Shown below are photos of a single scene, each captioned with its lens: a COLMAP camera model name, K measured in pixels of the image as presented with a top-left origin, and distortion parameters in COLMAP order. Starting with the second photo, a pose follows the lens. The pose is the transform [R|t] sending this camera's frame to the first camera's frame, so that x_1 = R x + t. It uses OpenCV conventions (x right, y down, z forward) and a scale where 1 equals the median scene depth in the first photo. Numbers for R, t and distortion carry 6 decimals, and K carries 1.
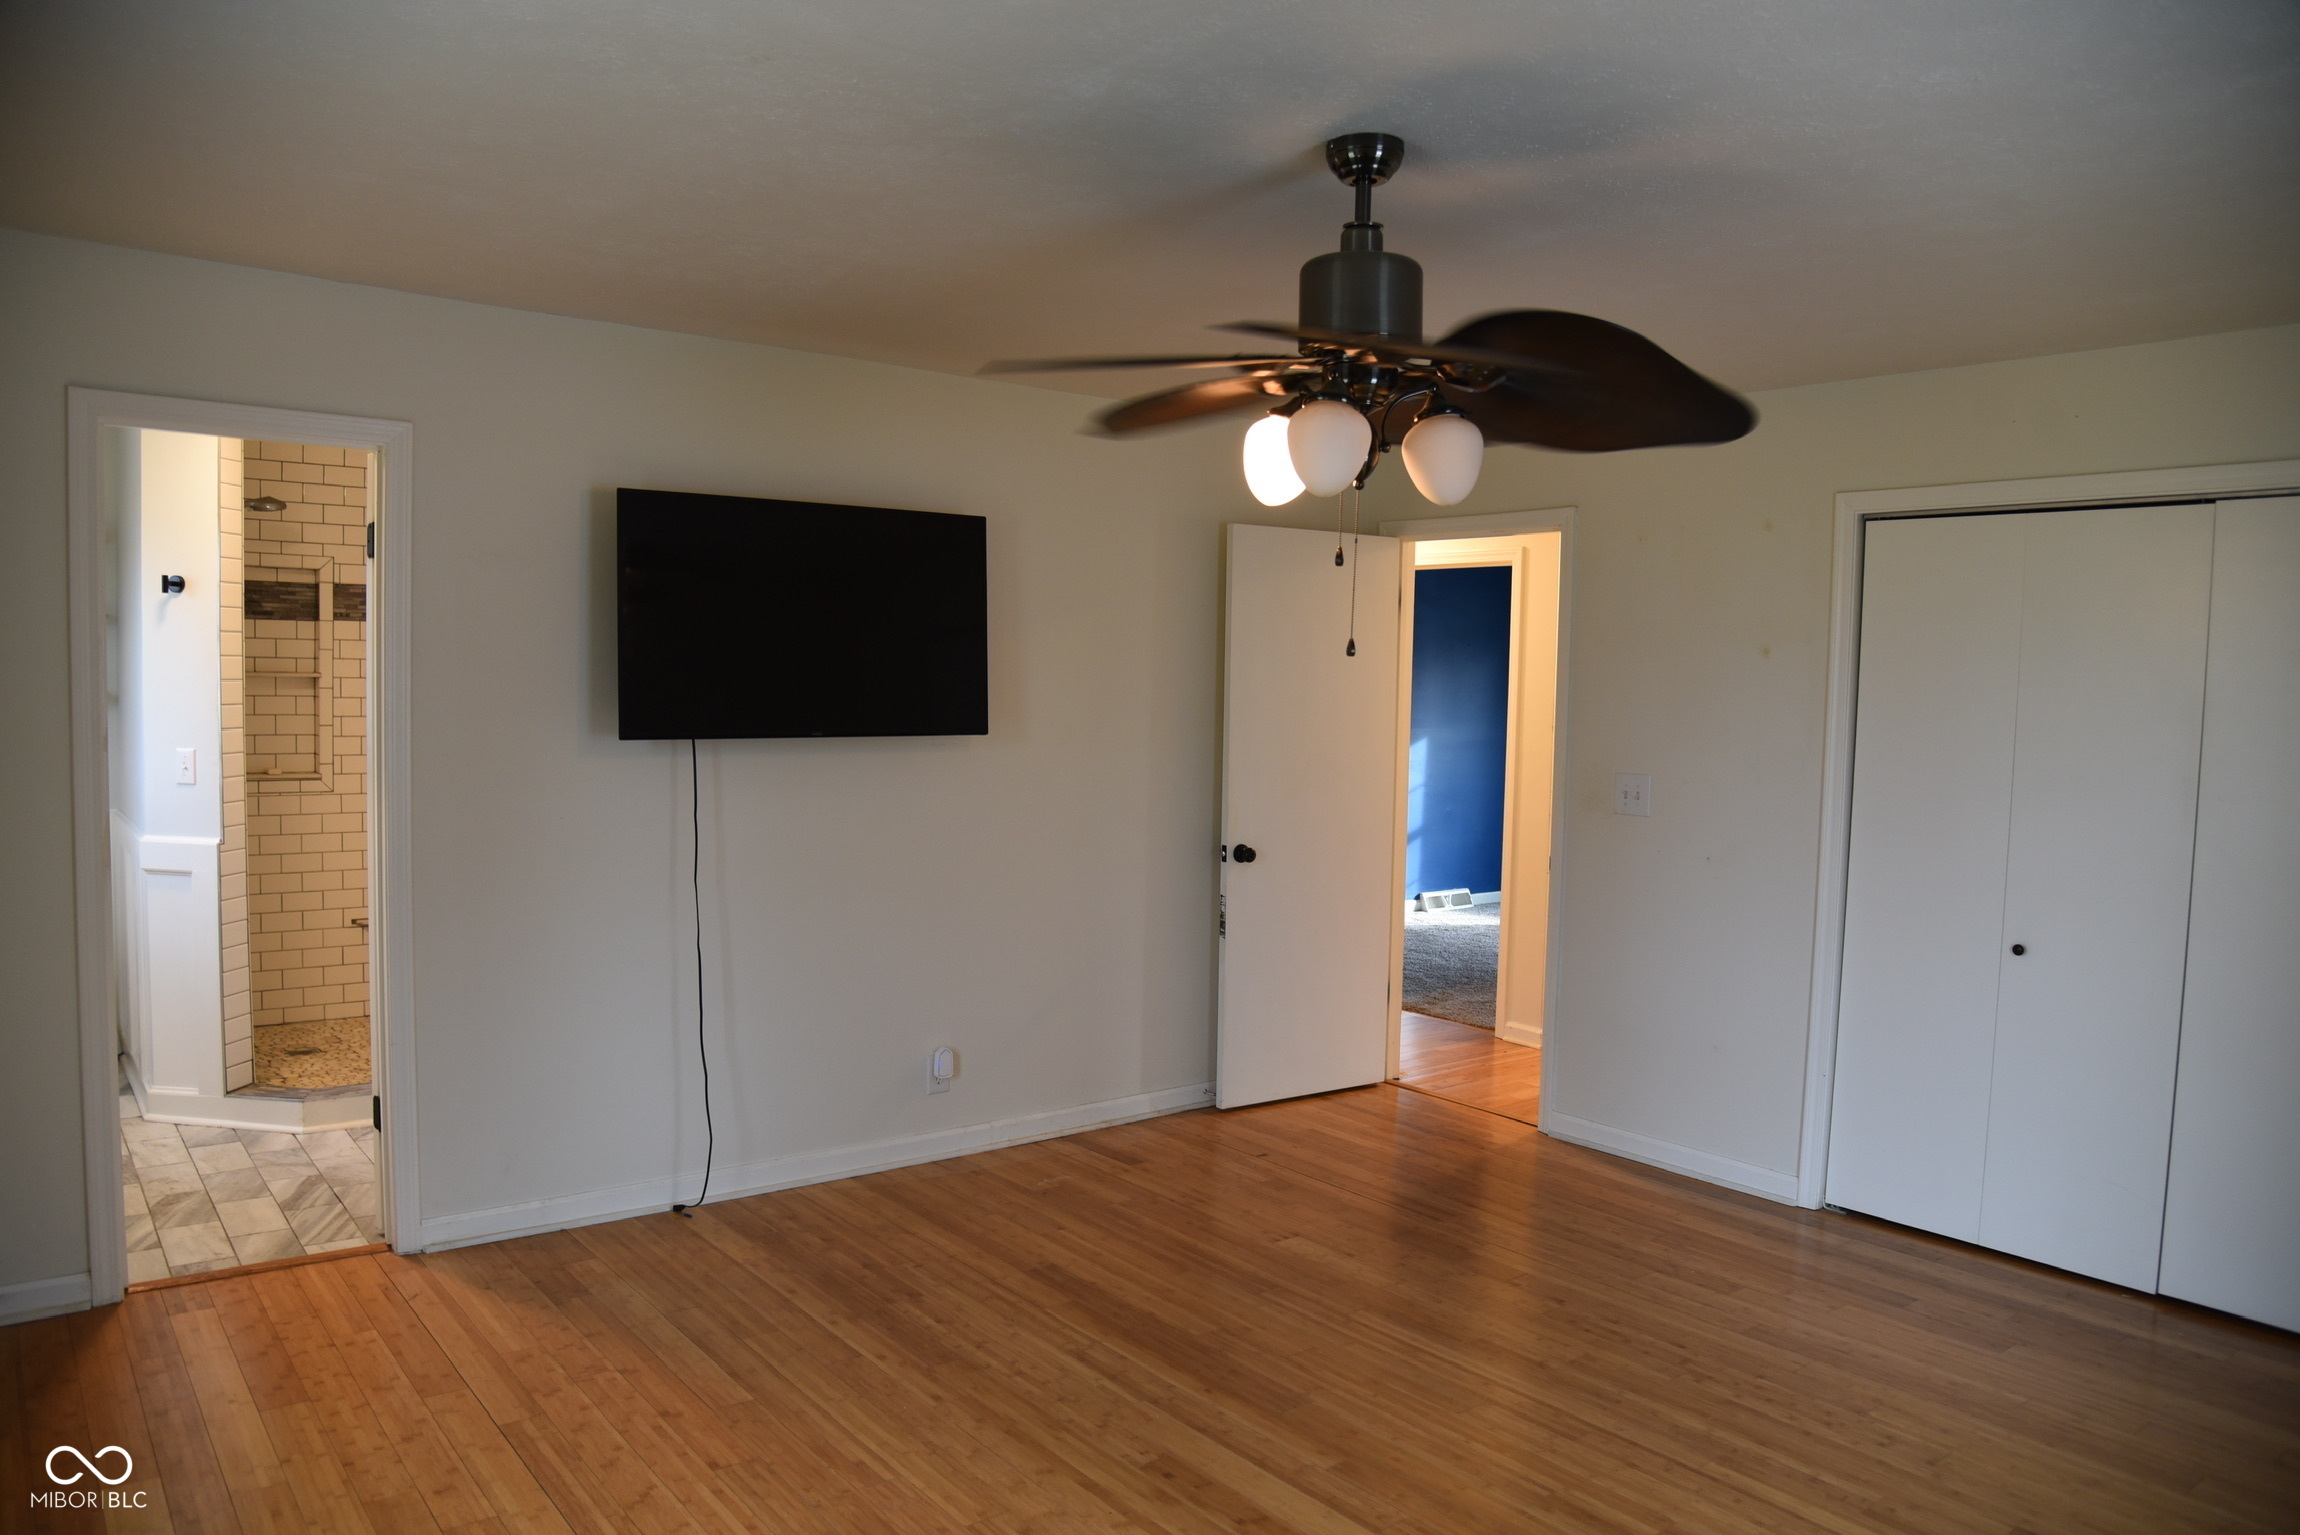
lens RADIAL K [[1569.6, 0, 1150.0], [0, 1569.6, 767.5], [0, 0, 1]] dist [-0.108936, 0.056616]
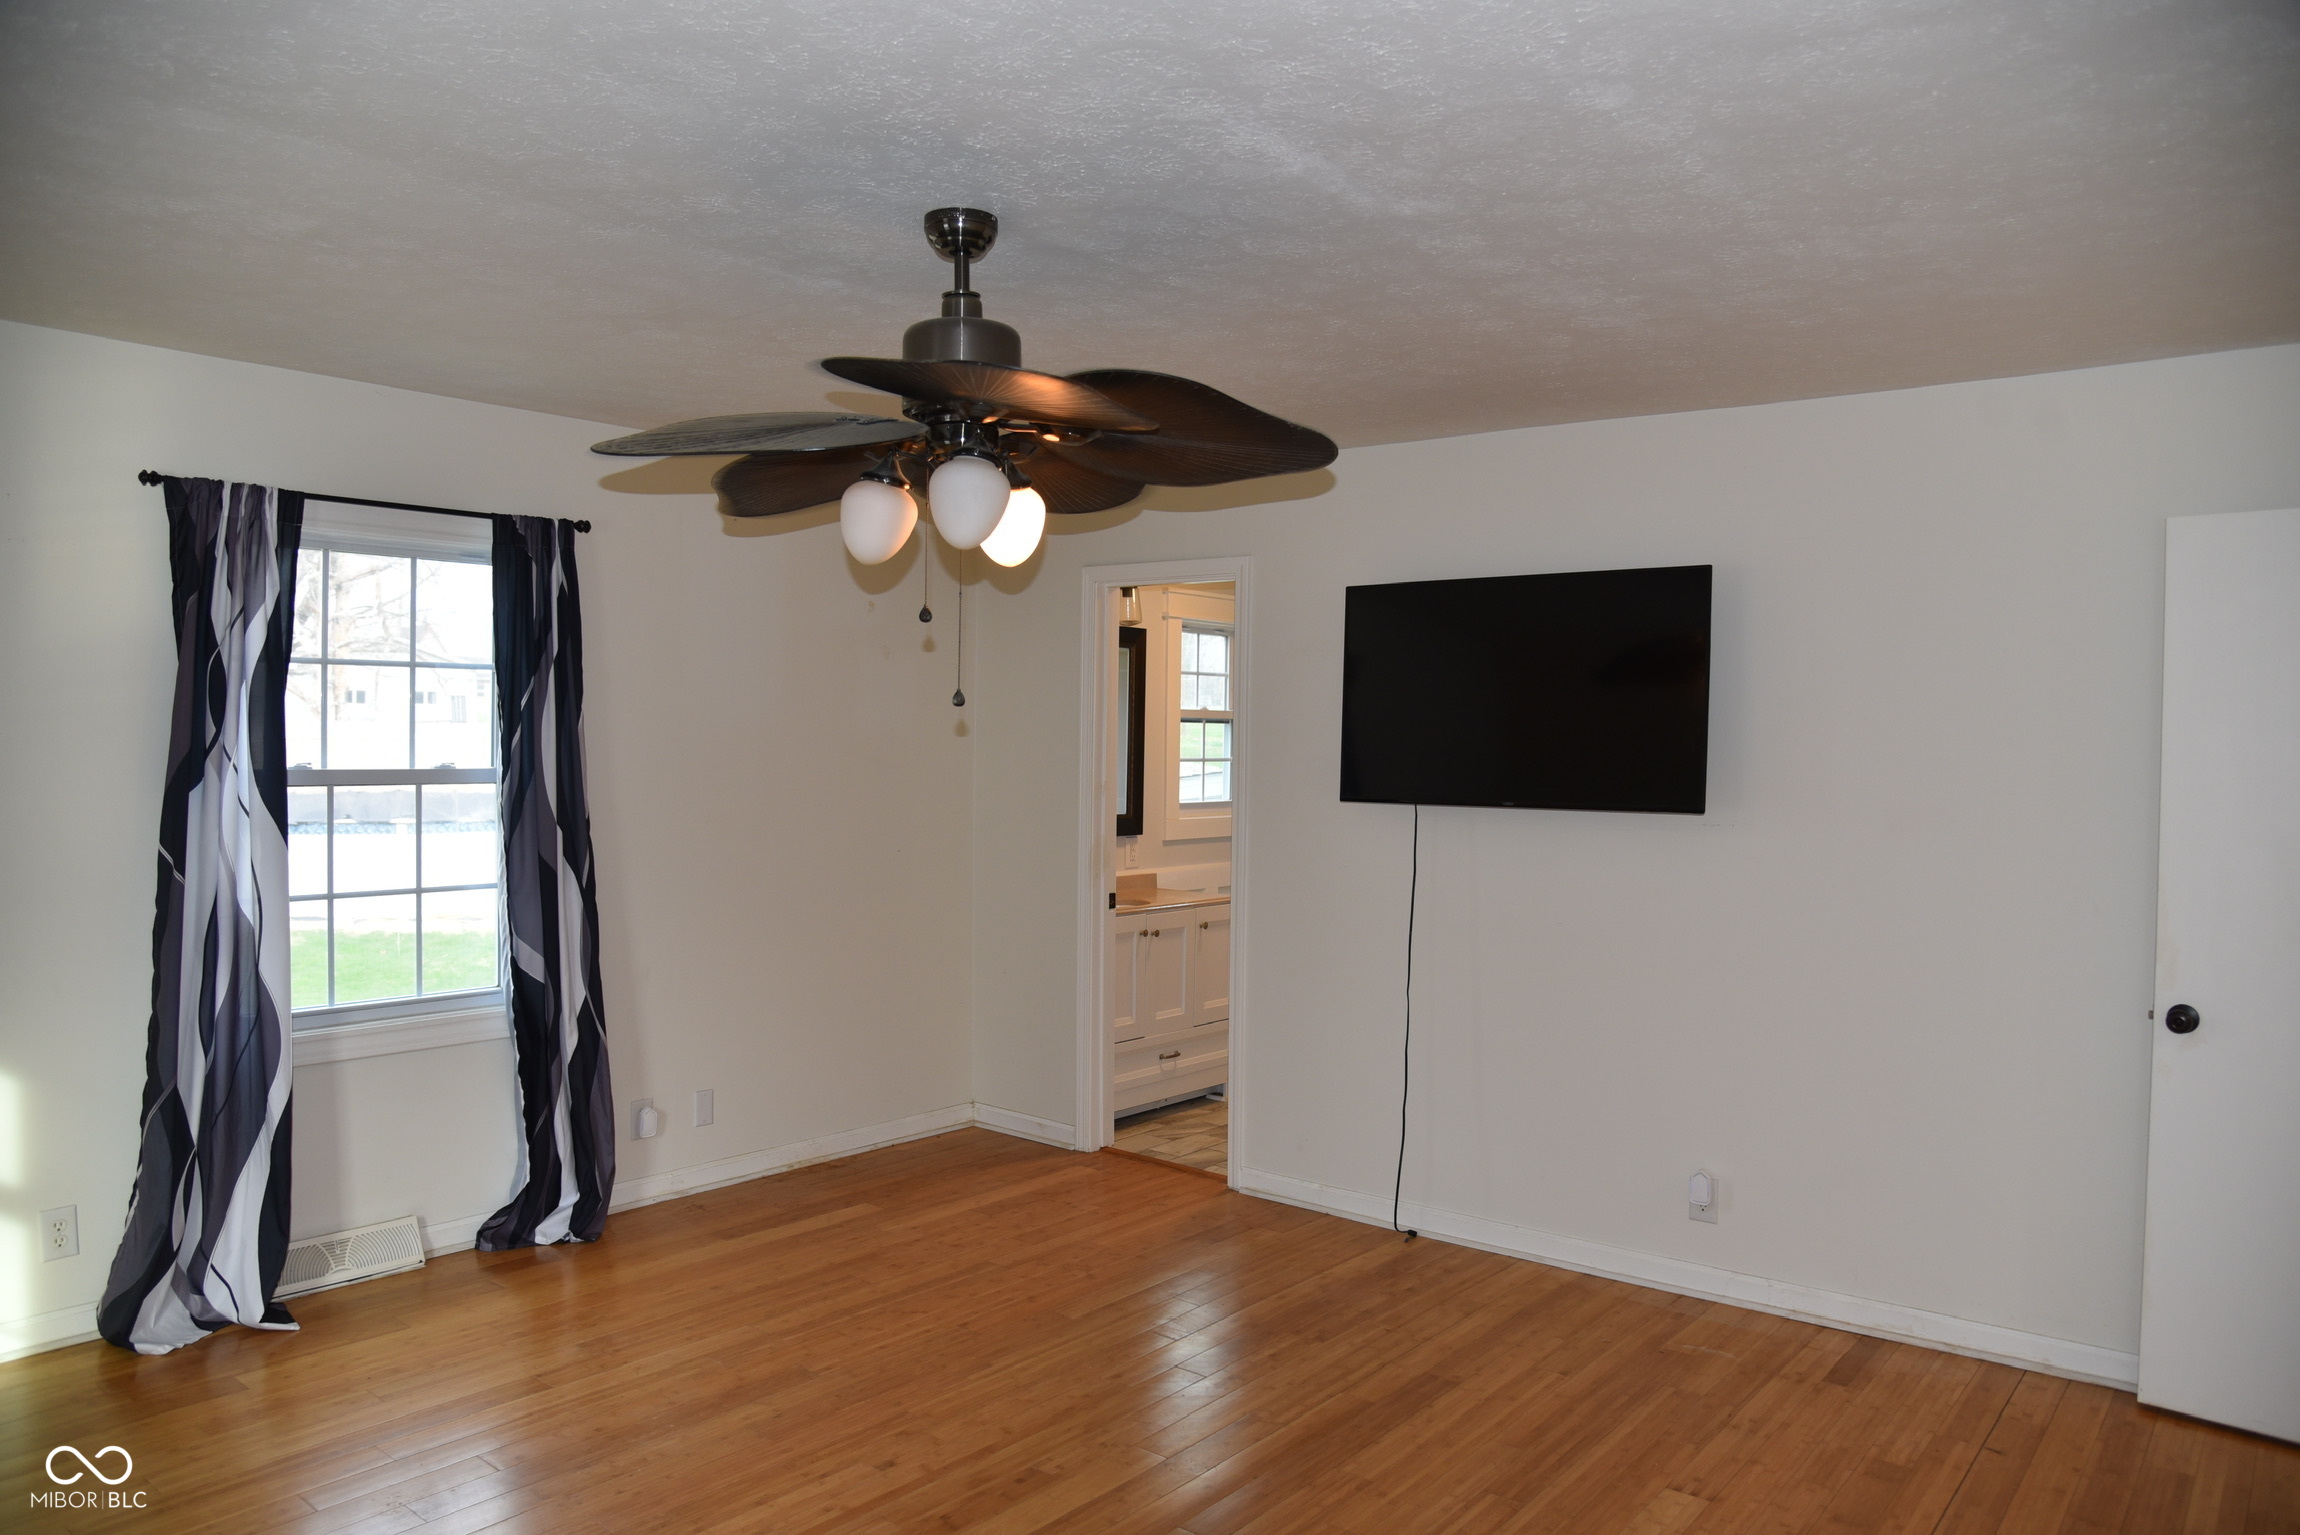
lens RADIAL K [[1569.6, 0, 1150.0], [0, 1569.6, 767.5], [0, 0, 1]] dist [-0.108936, 0.056616]
pose [[0.219888, 0.000895, -0.975525, 0.774703], [-0.062379, 0.997966, -0.013145, -0.019067], [0.973529, 0.063743, 0.219497, 0.592799]]
